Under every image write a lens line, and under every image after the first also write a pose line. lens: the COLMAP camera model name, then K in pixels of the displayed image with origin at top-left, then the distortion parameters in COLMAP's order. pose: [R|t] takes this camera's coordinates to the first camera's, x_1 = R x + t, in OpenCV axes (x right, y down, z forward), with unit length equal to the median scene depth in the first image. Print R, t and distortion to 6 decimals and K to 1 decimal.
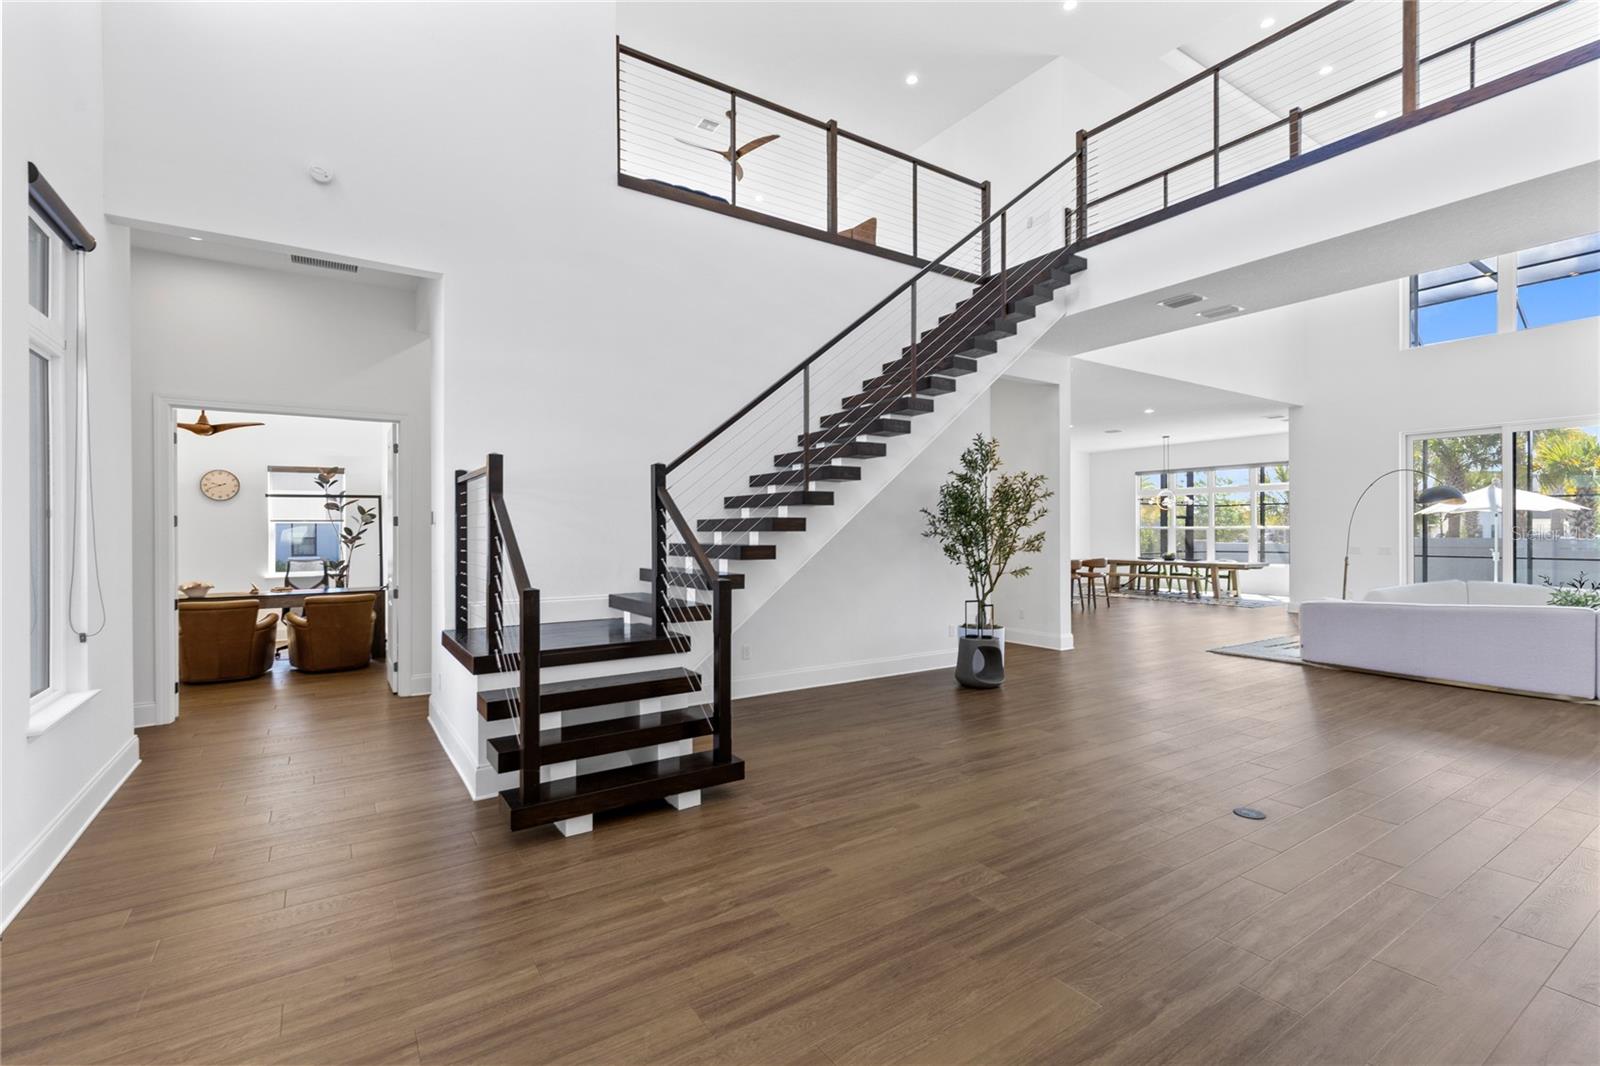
lens RADIAL K [[715.3, 0, 804.5], [0, 715.3, 533.2], [0, 0, 1]] dist [0.007065, -0.000289]
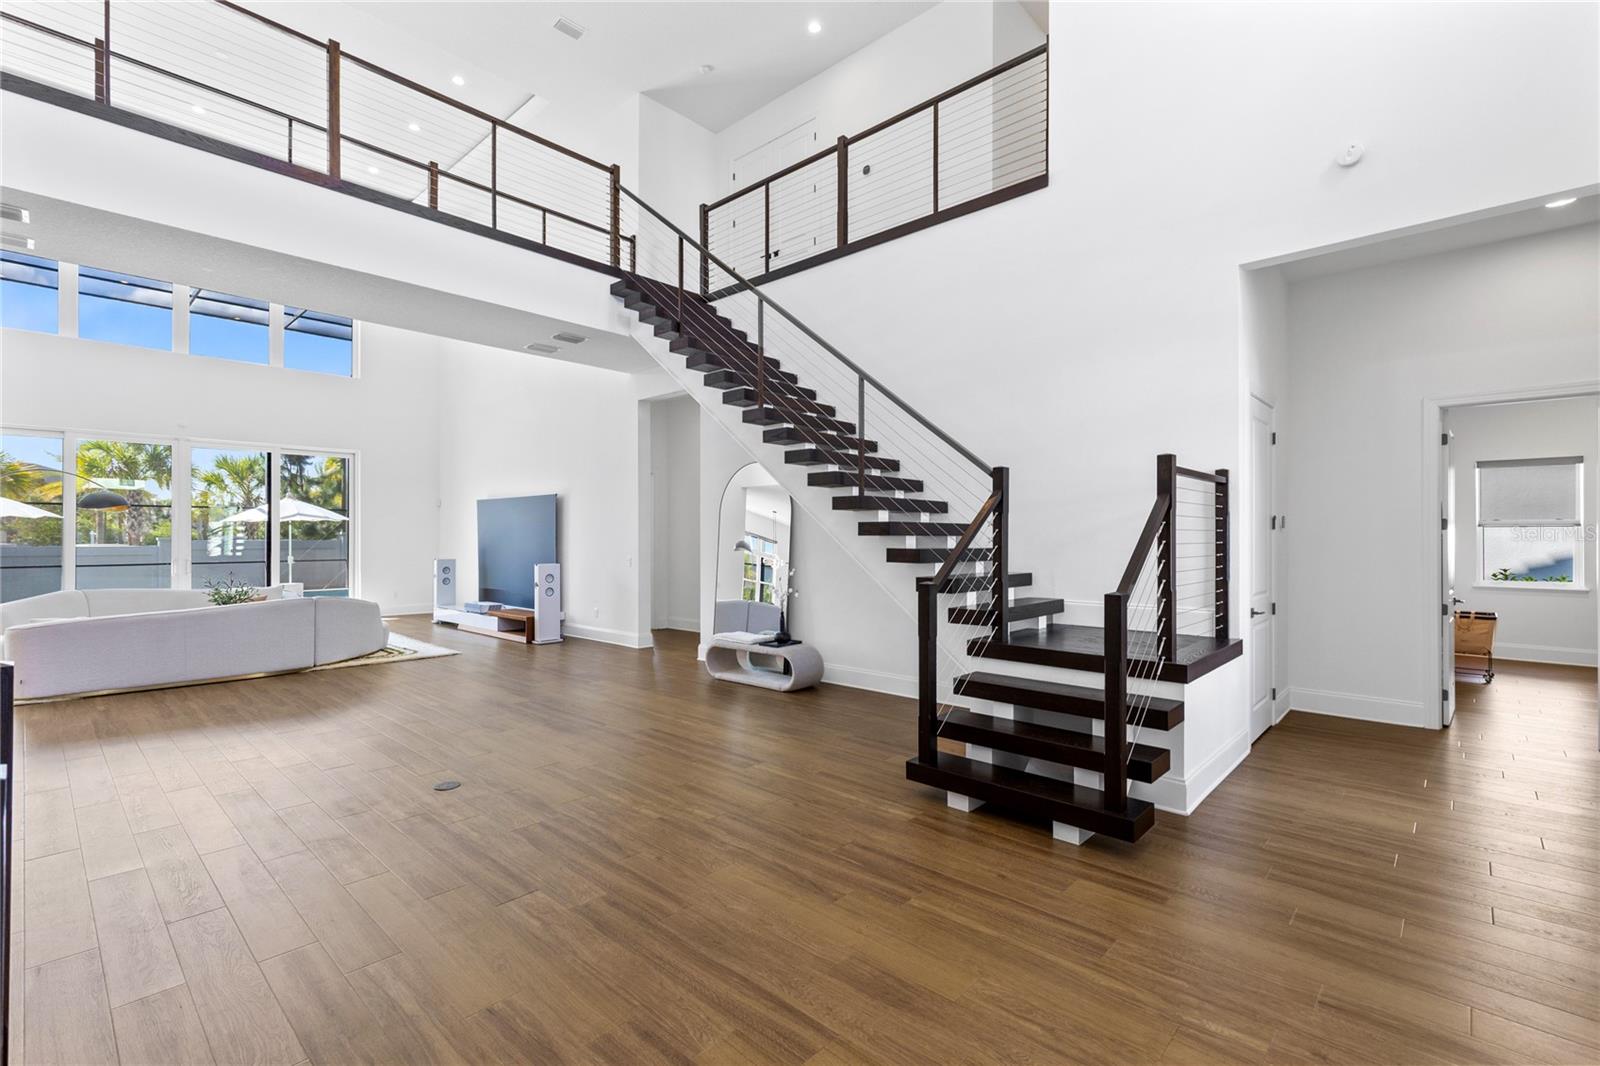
lens RADIAL K [[715.3, 0, 804.5], [0, 715.3, 533.2], [0, 0, 1]] dist [0.007065, -0.000289]
pose [[-0.230978, 0.006210, 0.972939, -0.578059], [0.004817, 0.999975, -0.005239, 0.000206], [-0.972947, 0.003477, -0.231002, 0.670156]]
